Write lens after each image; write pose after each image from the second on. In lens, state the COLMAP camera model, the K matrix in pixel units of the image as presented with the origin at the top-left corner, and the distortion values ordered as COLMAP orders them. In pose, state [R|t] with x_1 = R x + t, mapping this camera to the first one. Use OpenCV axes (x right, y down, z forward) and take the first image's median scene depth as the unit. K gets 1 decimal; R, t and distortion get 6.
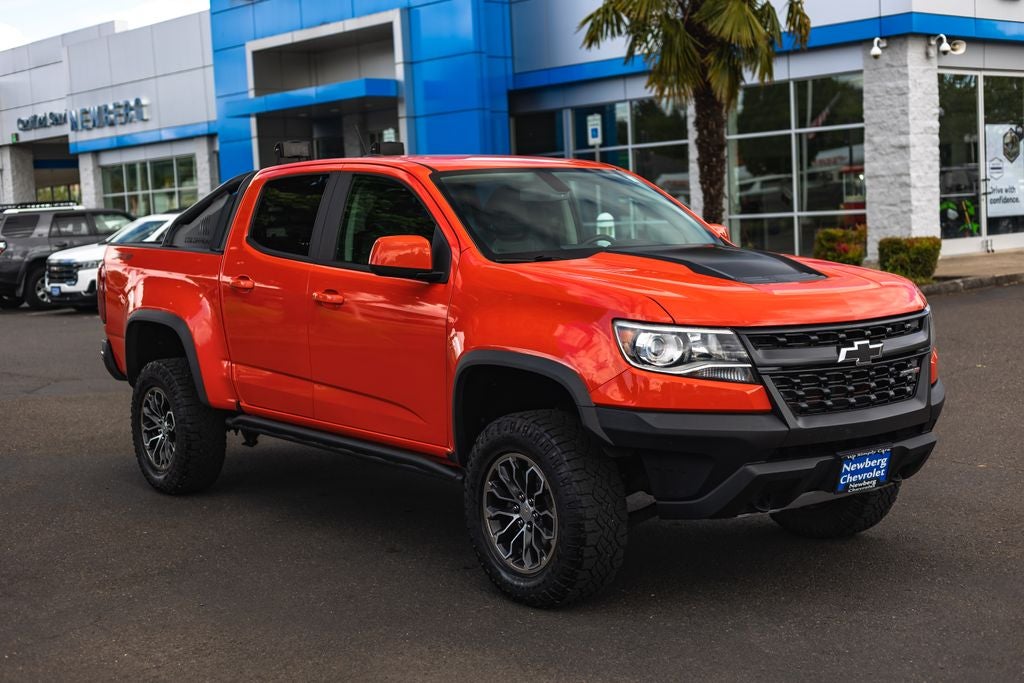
lens RADIAL K [[1411.8, 0, 515.9], [0, 1411.8, 356.9], [0, 0, 1]] dist [0.003230, 0.047644]
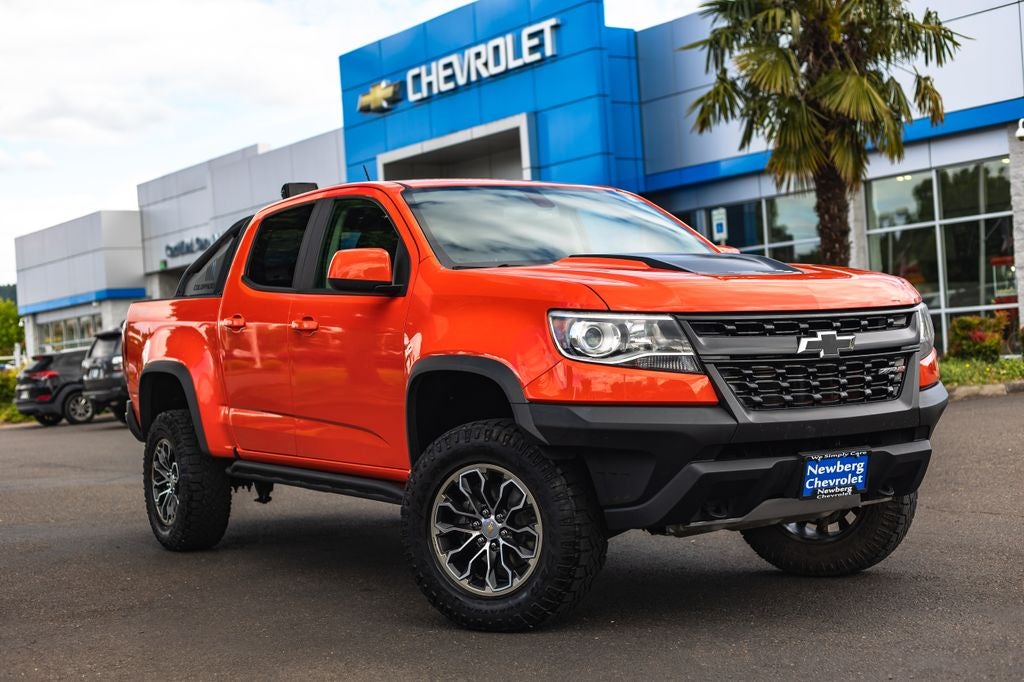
lens RADIAL K [[1480.5, 0, 512.0], [0, 1480.5, 341.0], [0, 0, 1]] dist [0.014383, -0.005985]
pose [[0.993503, -0.015236, -0.112780, 0.095558], [0.003878, 0.994954, -0.100256, 0.057025], [0.113739, 0.099167, 0.988549, 0.020651]]
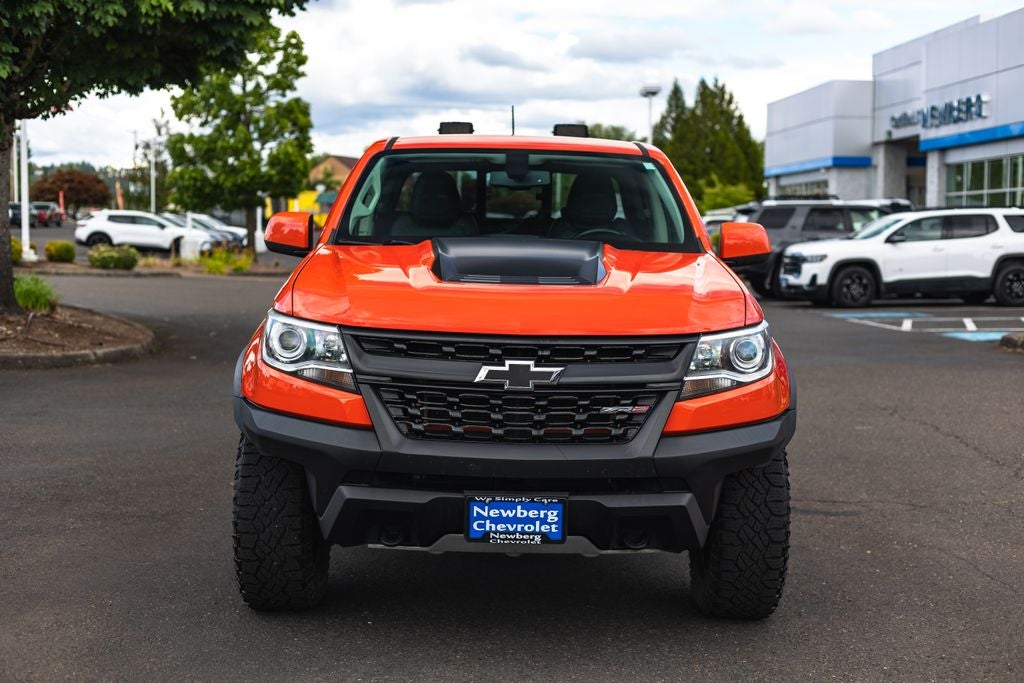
lens RADIAL K [[1415.1, 0, 512.0], [0, 1415.1, 341.5], [0, 0, 1]] dist [0.096656, 0.000173]
pose [[0.811404, 0.104258, -0.575112, 0.449732], [-0.111105, 0.993534, 0.023357, -0.025965], [0.573828, 0.044946, 0.817741, 0.209899]]
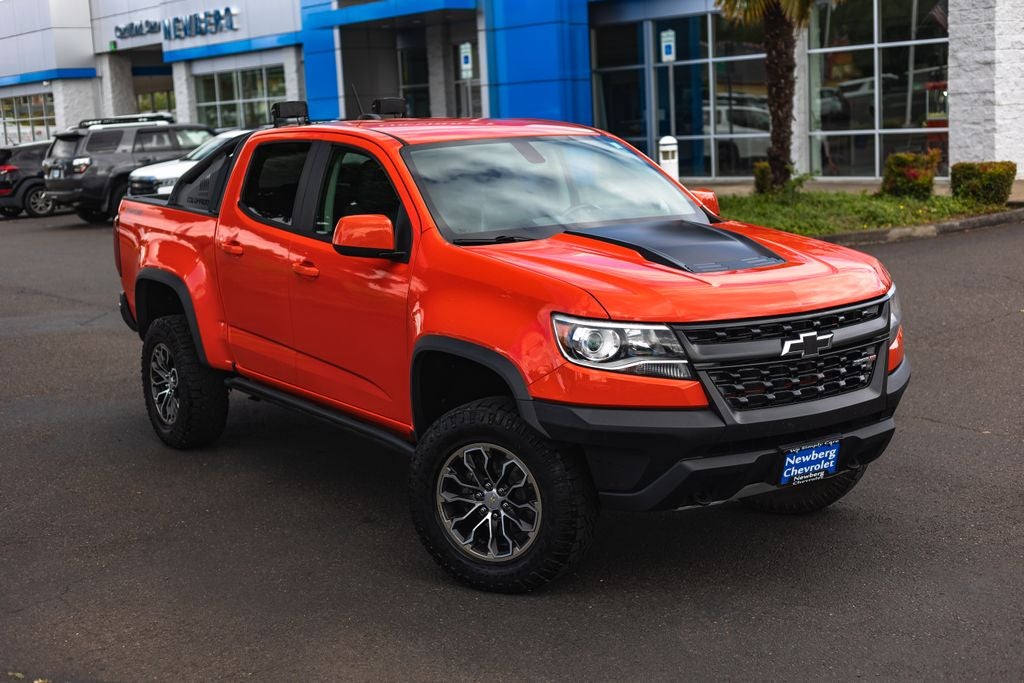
lens RADIAL K [[1417.9, 0, 521.7], [0, 1417.9, 340.2], [0, 0, 1]] dist [0.001230, 0.043876]
pose [[0.997797, 0.008306, -0.065825, 0.070082], [-0.004655, 0.998452, 0.055427, -0.038183], [0.066183, -0.054998, 0.996291, 0.000811]]
